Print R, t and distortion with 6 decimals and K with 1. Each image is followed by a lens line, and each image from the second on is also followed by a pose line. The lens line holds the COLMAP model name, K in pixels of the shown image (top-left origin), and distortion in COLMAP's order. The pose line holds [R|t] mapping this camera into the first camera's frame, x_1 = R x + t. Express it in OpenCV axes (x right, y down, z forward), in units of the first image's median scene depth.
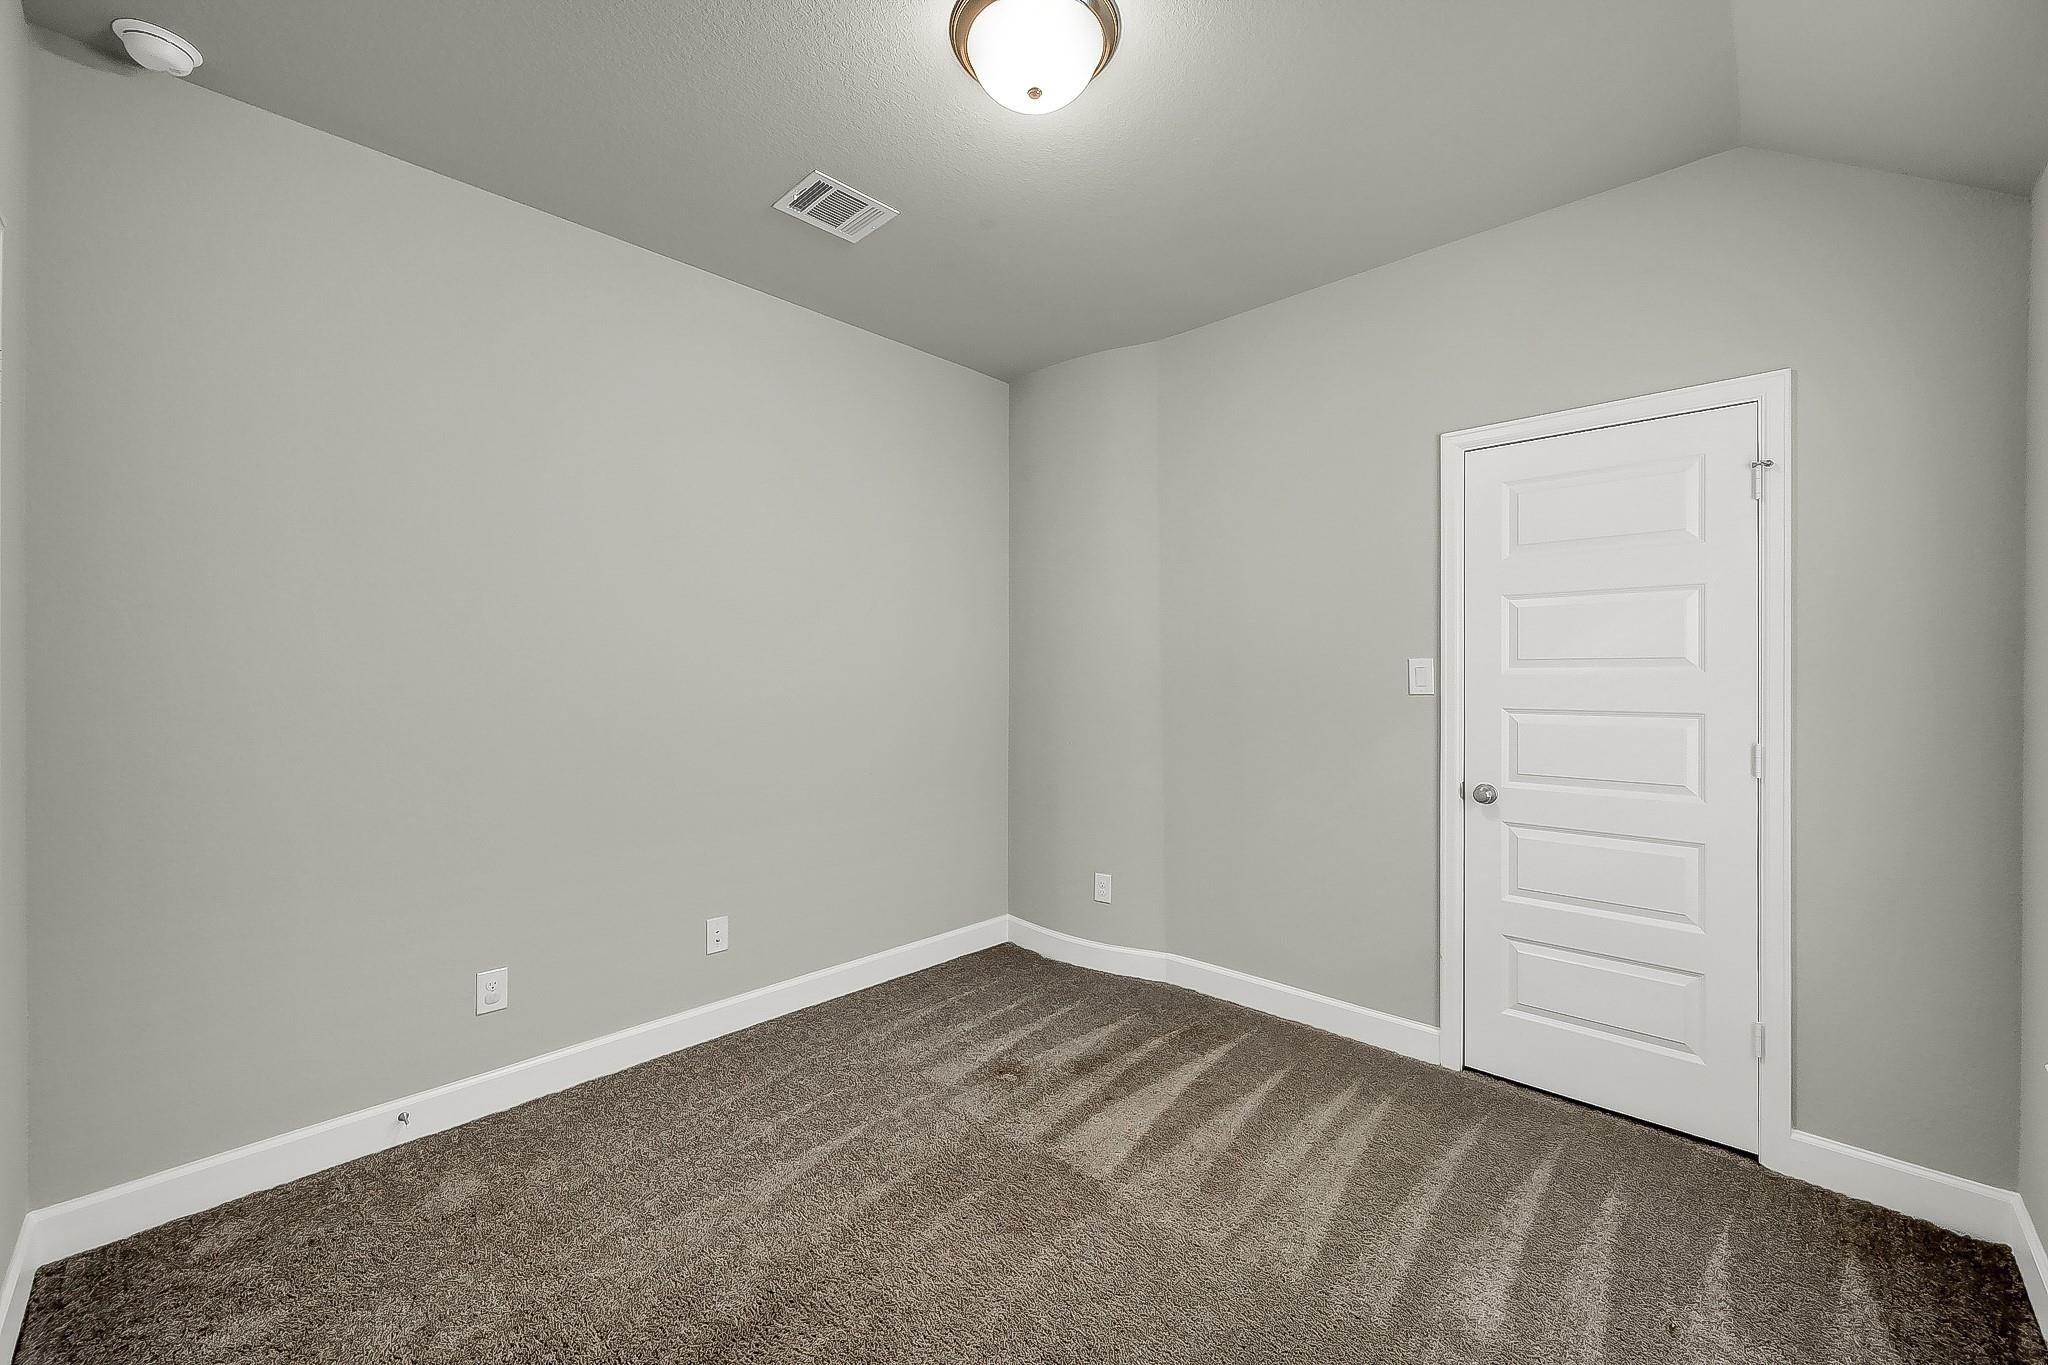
lens RADIAL K [[824.4, 0, 1015.4], [0, 824.4, 676.8], [0, 0, 1]] dist [0.006740, 0.000063]
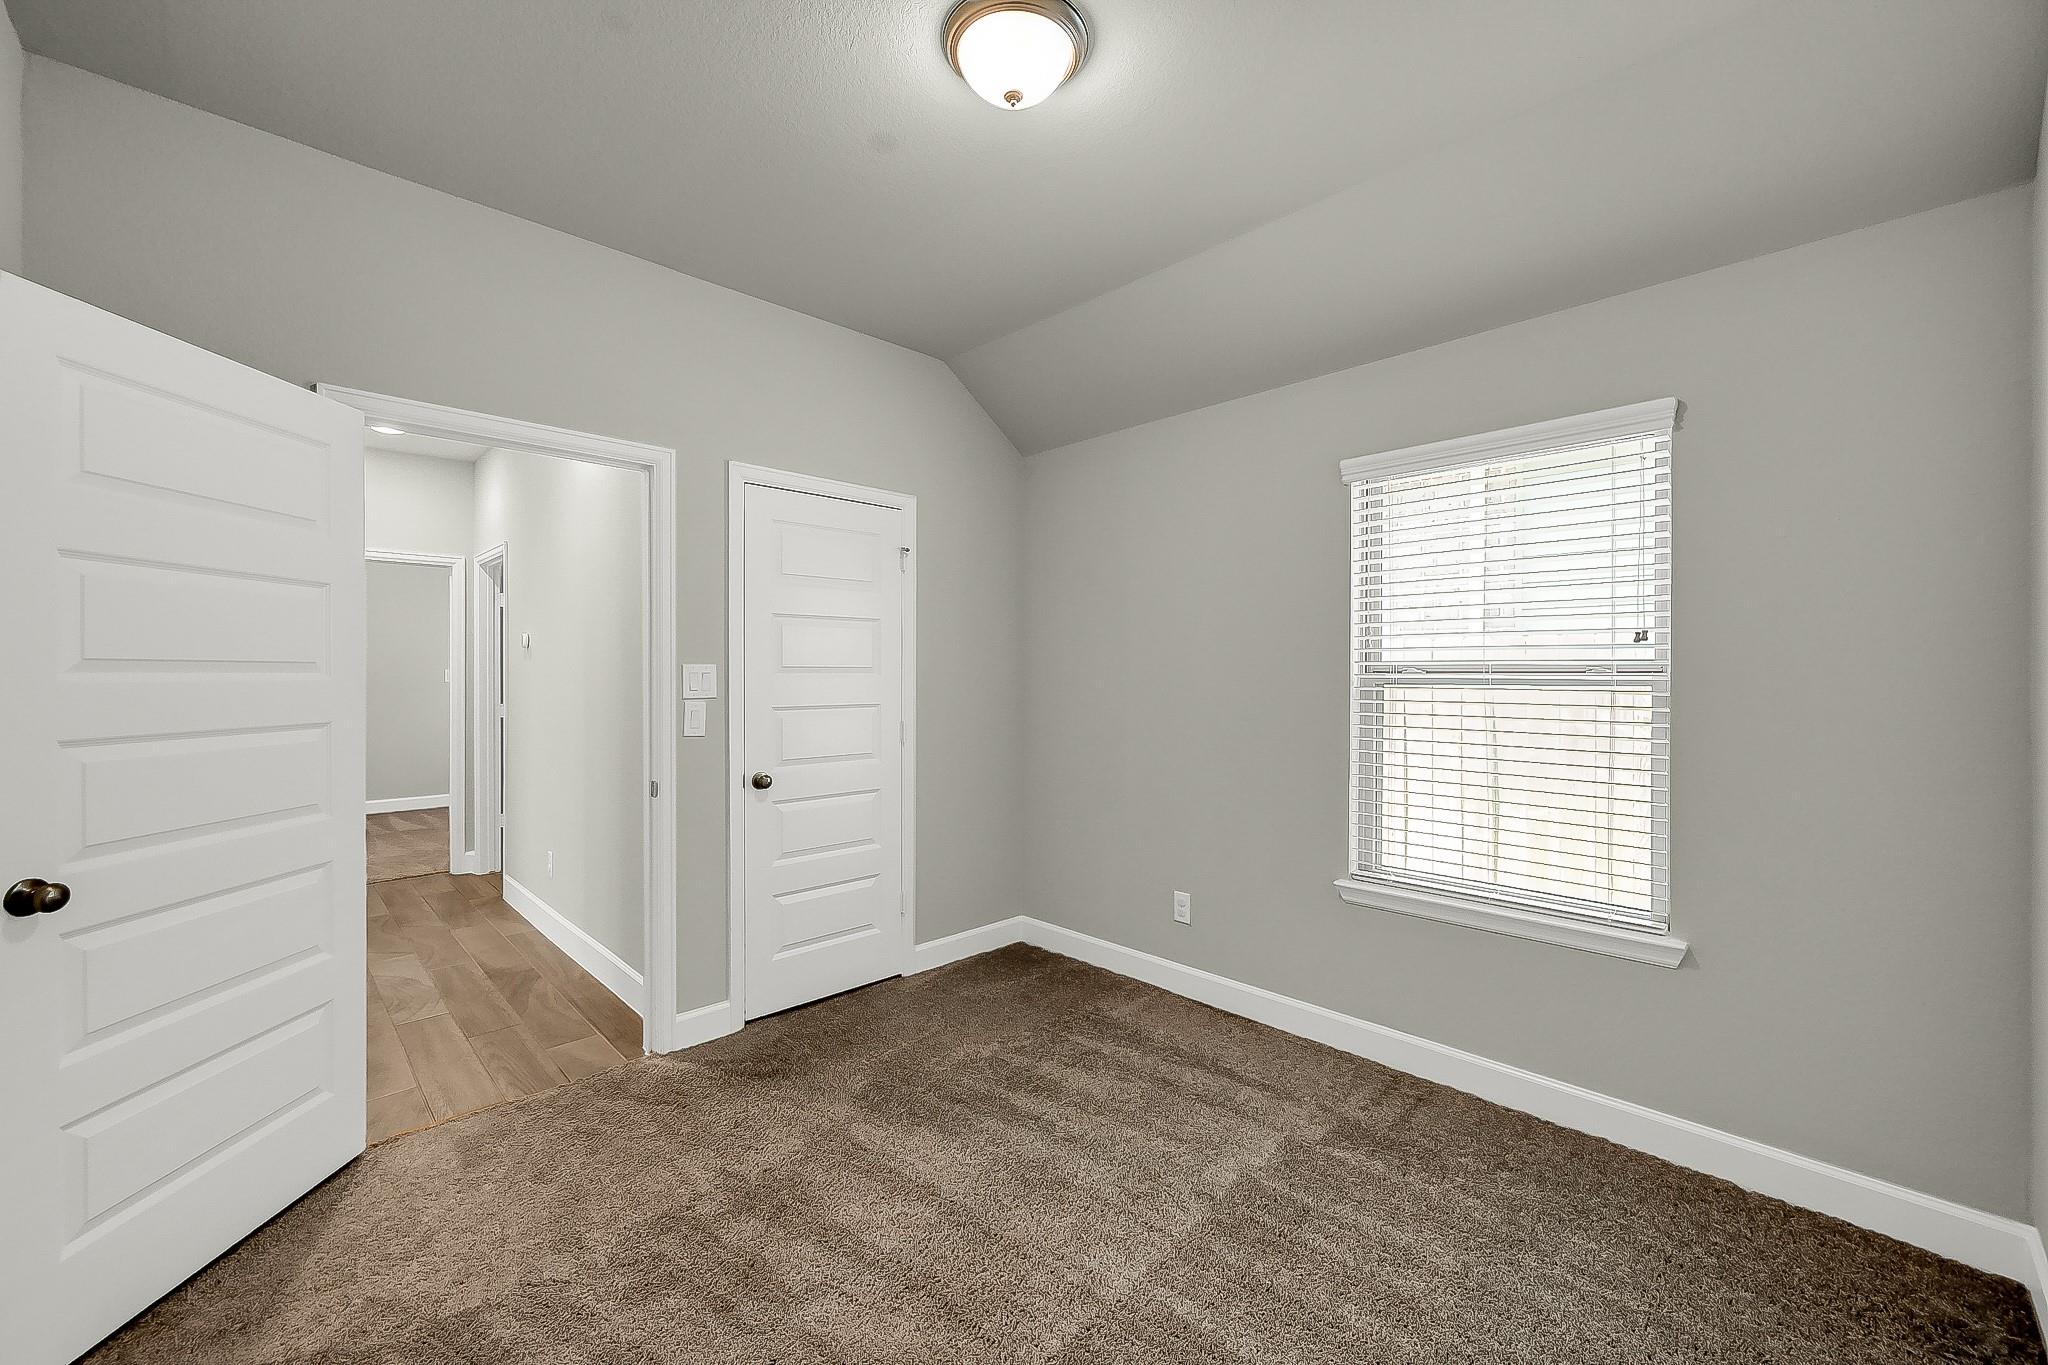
lens RADIAL K [[843.6, 0, 1026.7], [0, 843.6, 678.9], [0, 0, 1]] dist [0.006216, -0.000220]
pose [[-0.014465, -0.003944, 0.999888, -0.650381], [0.004952, 0.999980, 0.004016, -0.005872], [-0.999883, 0.005009, -0.014445, 0.662346]]
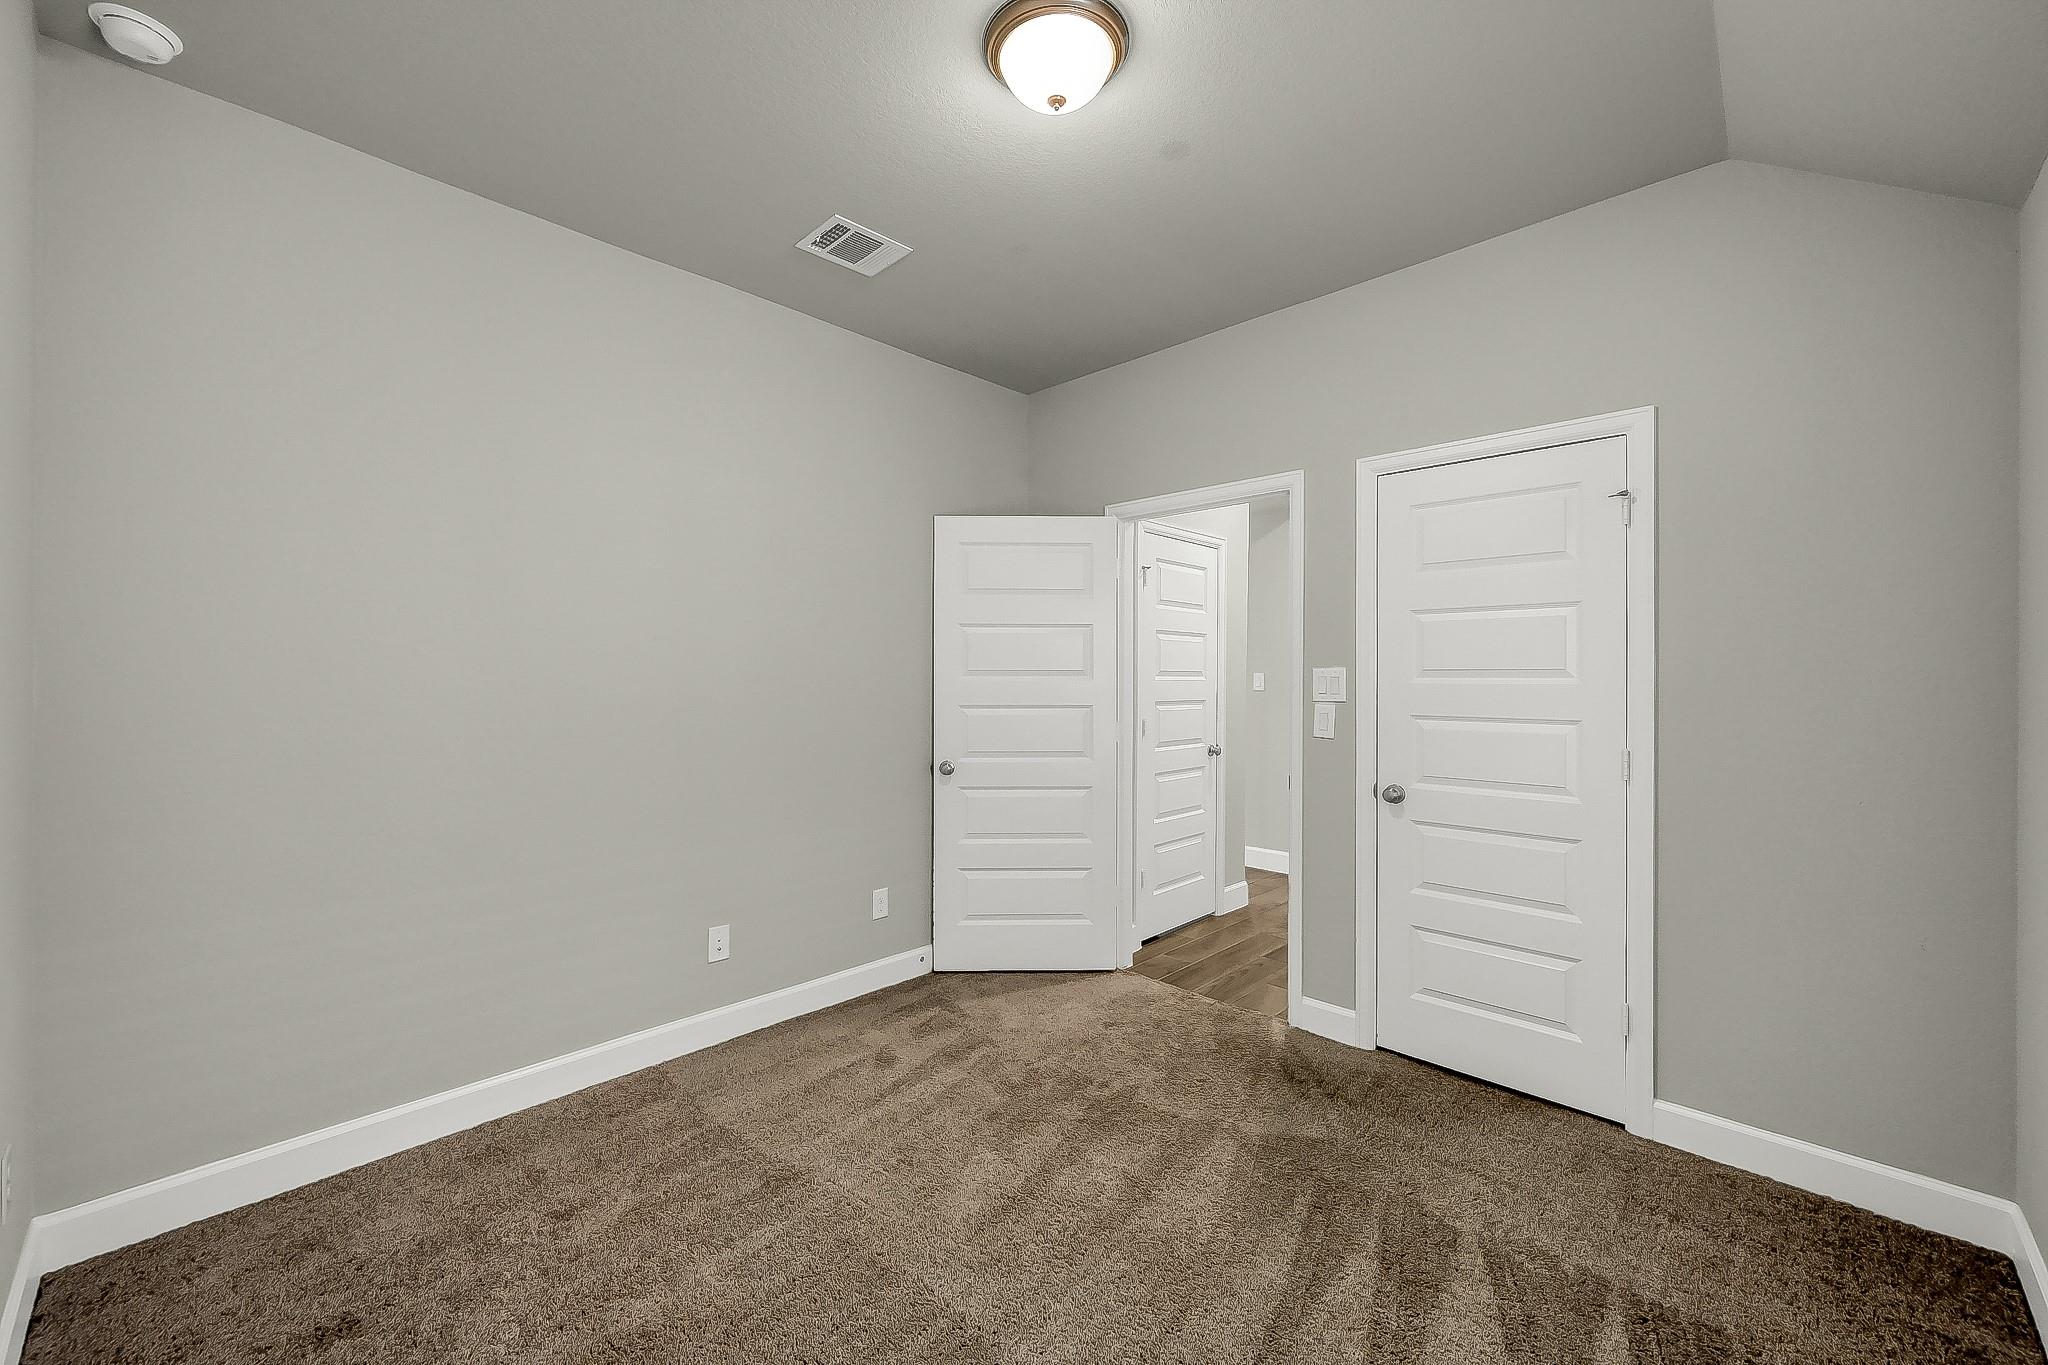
lens RADIAL K [[829.3, 0, 1016.5], [0, 829.3, 674.2], [0, 0, 1]] dist [-0.000712, 0.000206]
pose [[0.999990, 0.002012, -0.003981, 0.084131], [-0.002061, 0.999921, -0.012438, 0.000459], [0.003955, 0.012446, 0.999915, -0.084866]]
